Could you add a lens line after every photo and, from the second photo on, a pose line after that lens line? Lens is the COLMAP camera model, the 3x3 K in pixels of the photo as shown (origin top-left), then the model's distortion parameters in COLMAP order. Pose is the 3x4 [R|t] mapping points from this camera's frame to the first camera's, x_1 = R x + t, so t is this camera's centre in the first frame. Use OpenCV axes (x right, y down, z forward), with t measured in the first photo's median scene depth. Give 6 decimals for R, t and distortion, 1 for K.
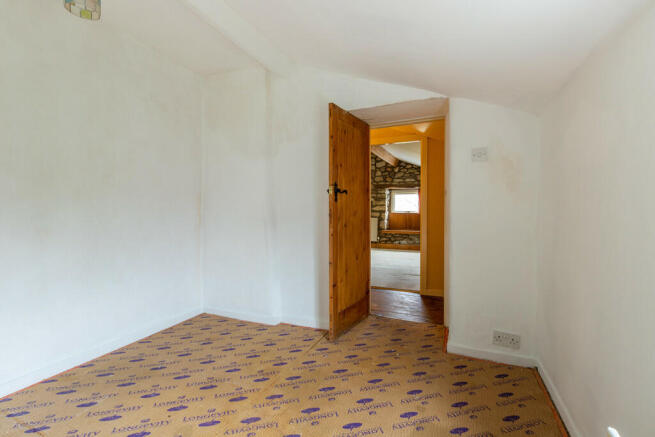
lens RADIAL K [[302.1, 0, 328.2], [0, 302.1, 214.3], [0, 0, 1]] dist [-0.000185, -0.000121]
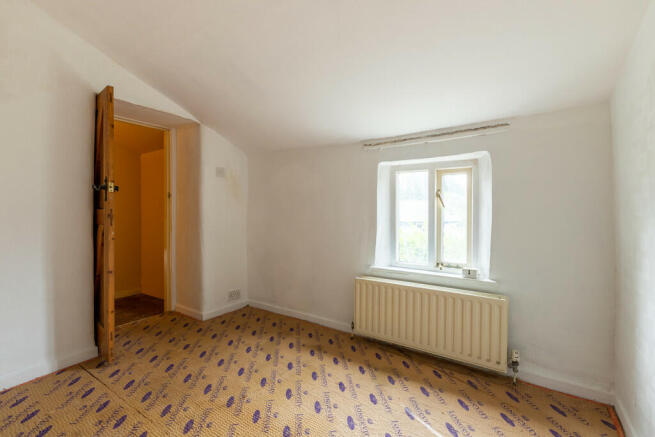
lens RADIAL K [[302.1, 0, 328.2], [0, 302.1, 214.3], [0, 0, 1]] dist [-0.000185, -0.000121]
pose [[0.137178, -0.010198, 0.990494, -0.853139], [0.008670, 0.999921, 0.009095, -0.007672], [-0.990508, 0.007340, 0.137256, 0.304119]]
